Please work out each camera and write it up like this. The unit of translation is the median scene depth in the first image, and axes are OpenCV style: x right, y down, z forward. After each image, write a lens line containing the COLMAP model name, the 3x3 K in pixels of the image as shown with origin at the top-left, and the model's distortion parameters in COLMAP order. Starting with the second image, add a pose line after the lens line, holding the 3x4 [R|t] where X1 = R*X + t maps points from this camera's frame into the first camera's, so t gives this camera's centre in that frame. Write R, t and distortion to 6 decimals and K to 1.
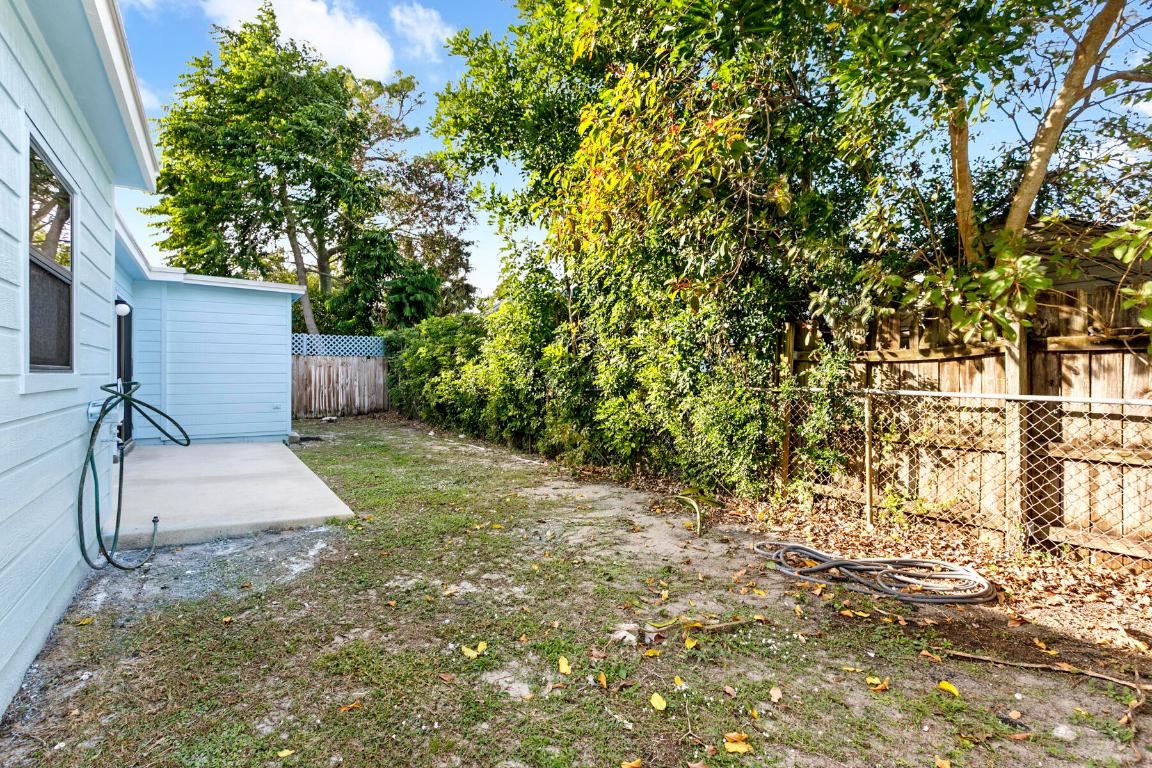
lens RADIAL K [[569.8, 0, 541.3], [0, 569.8, 368.3], [0, 0, 1]] dist [0.006476, 0.000052]
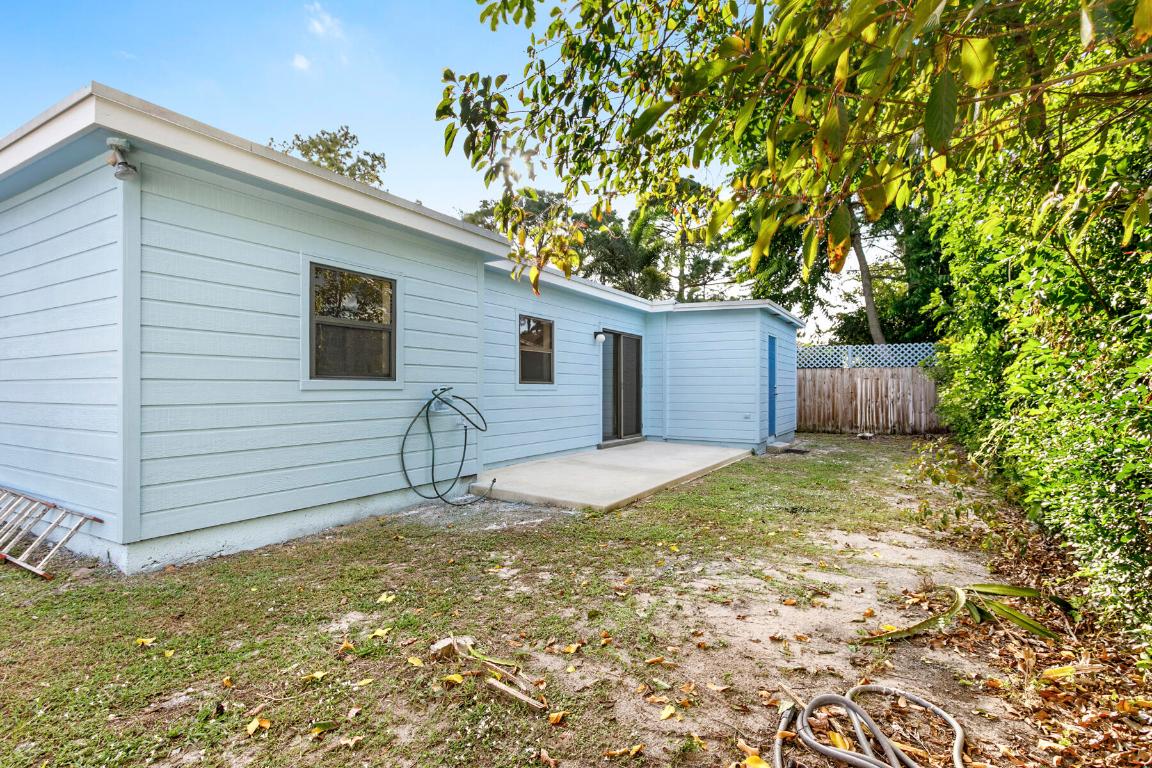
lens RADIAL K [[569.8, 0, 572.5], [0, 569.8, 389.9], [0, 0, 1]] dist [0.006476, 0.000052]
pose [[0.451490, 0.000369, -0.892276, 0.823409], [0.007277, 0.999965, 0.004095, 0.026599], [0.892247, -0.008342, 0.451471, 0.564622]]
